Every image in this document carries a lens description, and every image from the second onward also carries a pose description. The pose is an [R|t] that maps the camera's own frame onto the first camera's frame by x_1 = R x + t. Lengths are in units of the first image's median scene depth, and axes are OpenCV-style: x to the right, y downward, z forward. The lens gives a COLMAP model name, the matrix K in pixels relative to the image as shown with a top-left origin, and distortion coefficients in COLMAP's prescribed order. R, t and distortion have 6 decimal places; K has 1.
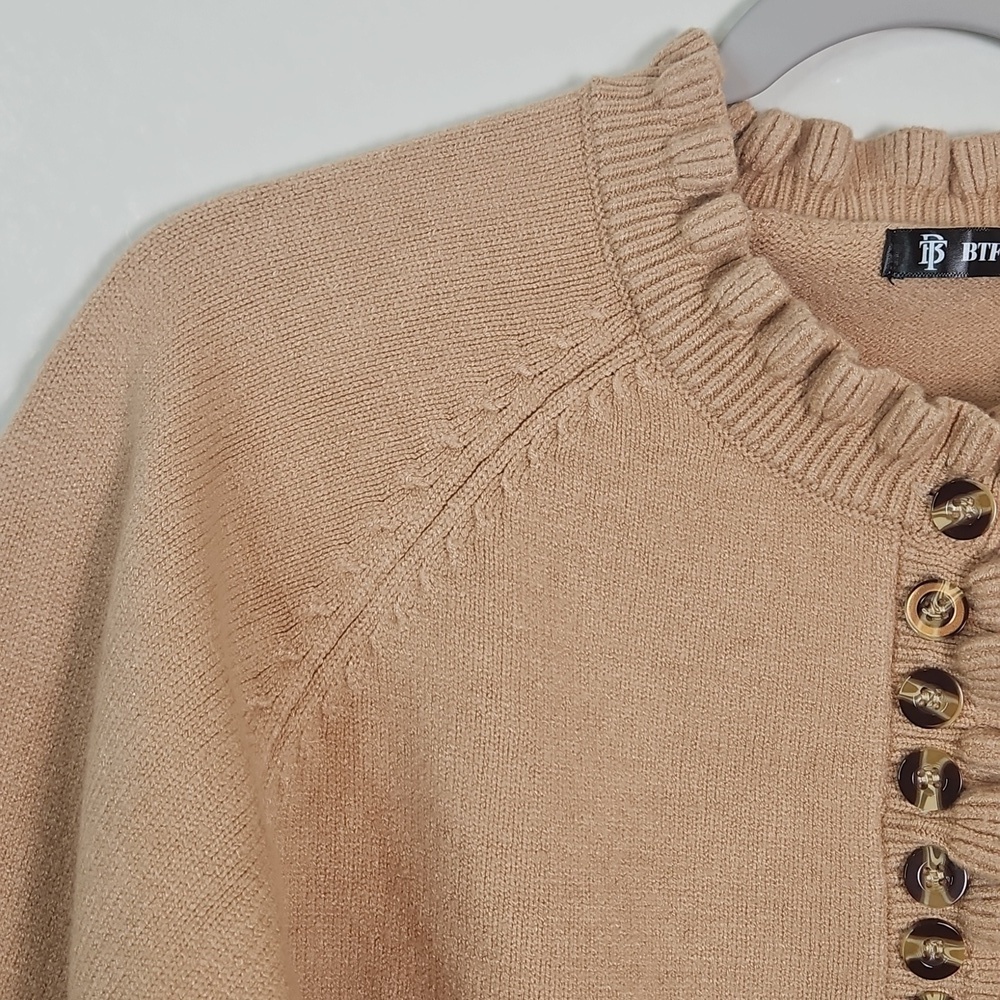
lens RADIAL K [[1429.4, 0, 489.5], [0, 1429.4, 515.3], [0, 0, 1]] dist [0.048914, 0.000000]
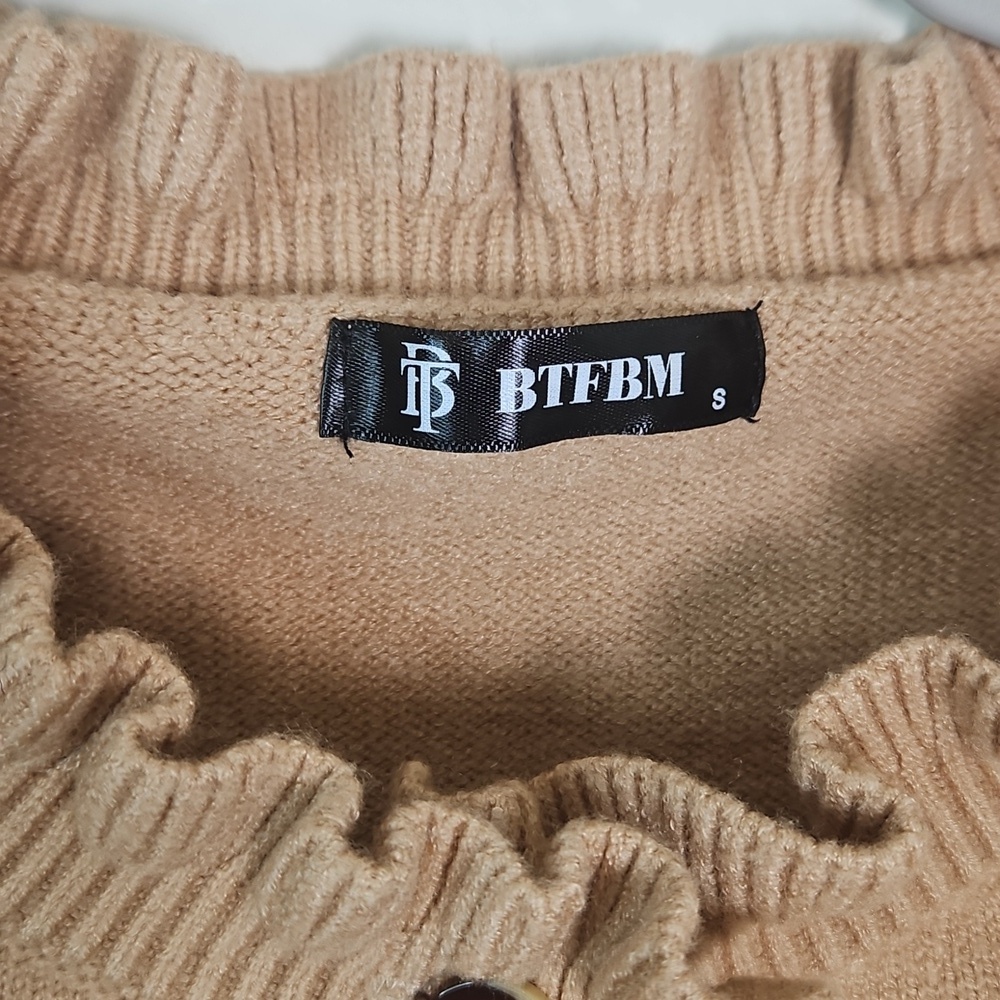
lens RADIAL K [[1429.4, 0, 484.8], [0, 1429.4, 483.3], [0, 0, 1]] dist [0.048914, 0.000000]
pose [[0.999138, -0.020917, 0.035862, 0.314554], [0.015883, 0.990674, 0.135324, -0.214264], [-0.038358, -0.134638, 0.990152, 0.614733]]
